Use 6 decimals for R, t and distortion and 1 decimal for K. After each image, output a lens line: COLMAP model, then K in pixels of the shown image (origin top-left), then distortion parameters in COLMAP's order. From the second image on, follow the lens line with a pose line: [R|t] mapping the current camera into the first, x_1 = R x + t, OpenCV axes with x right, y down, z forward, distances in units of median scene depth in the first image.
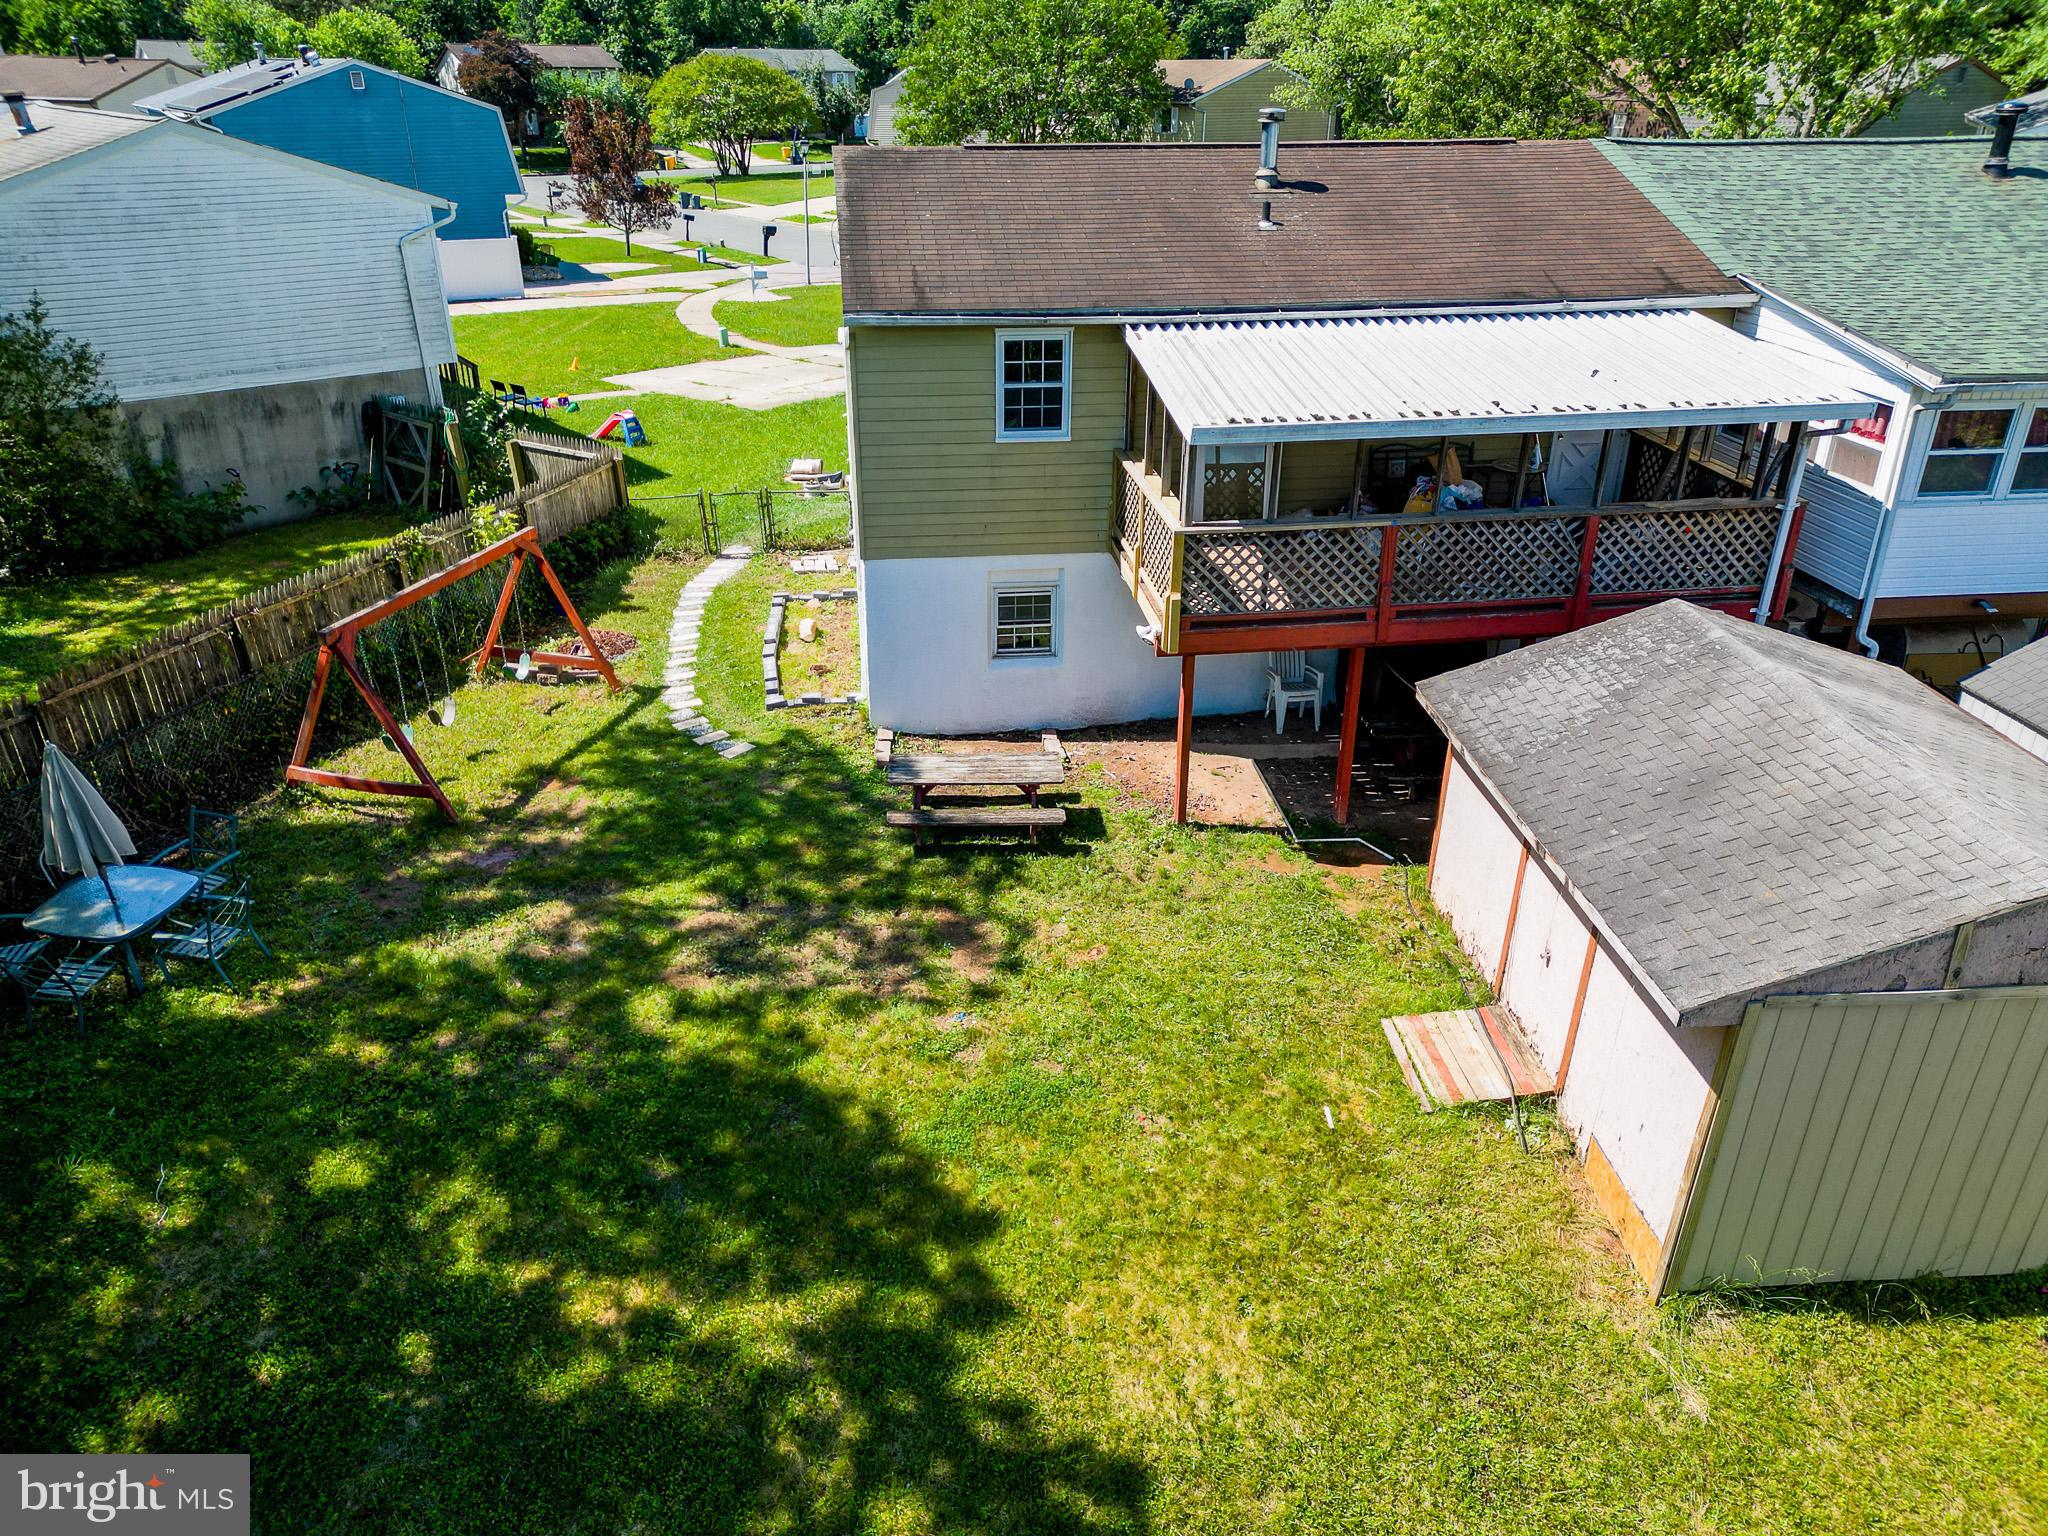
lens RADIAL K [[1439.3, 0, 1024.0], [0, 1439.3, 768.0], [0, 0, 1]] dist [0.077452, -0.094086]
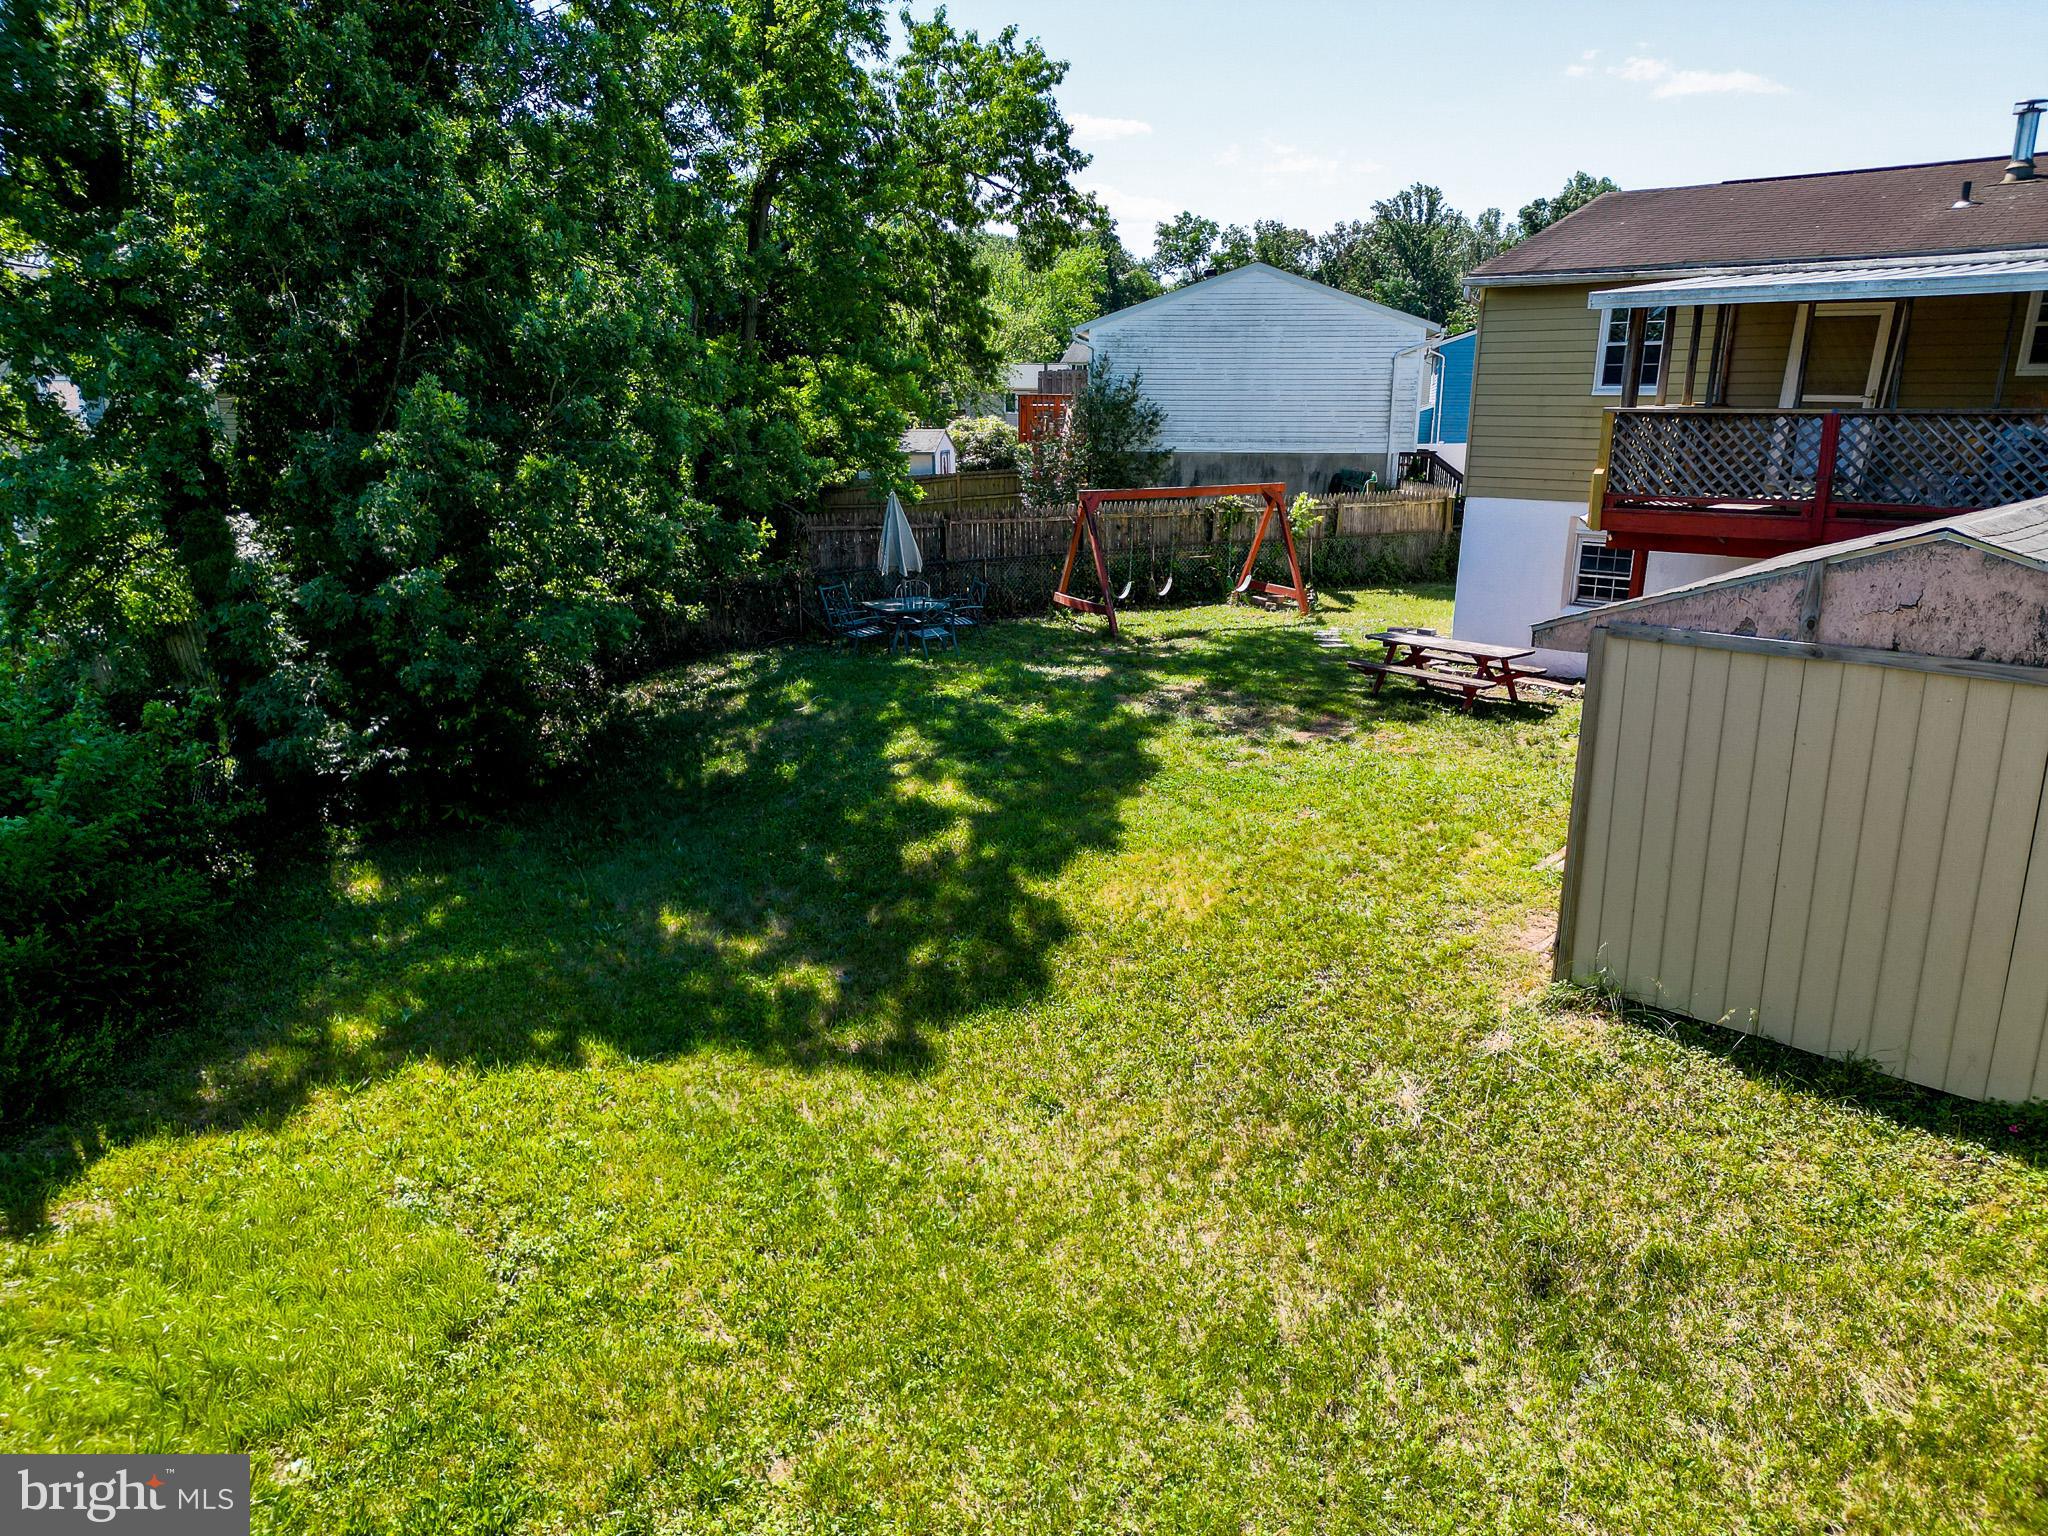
lens RADIAL K [[1439.3, 0, 1024.0], [0, 1439.3, 768.0], [0, 0, 1]] dist [0.077452, -0.094086]
pose [[0.659833, 0.191599, -0.726574, 0.646428], [-0.332795, 0.941454, -0.053962, 0.288406], [0.673697, 0.277407, 0.684966, 0.021437]]
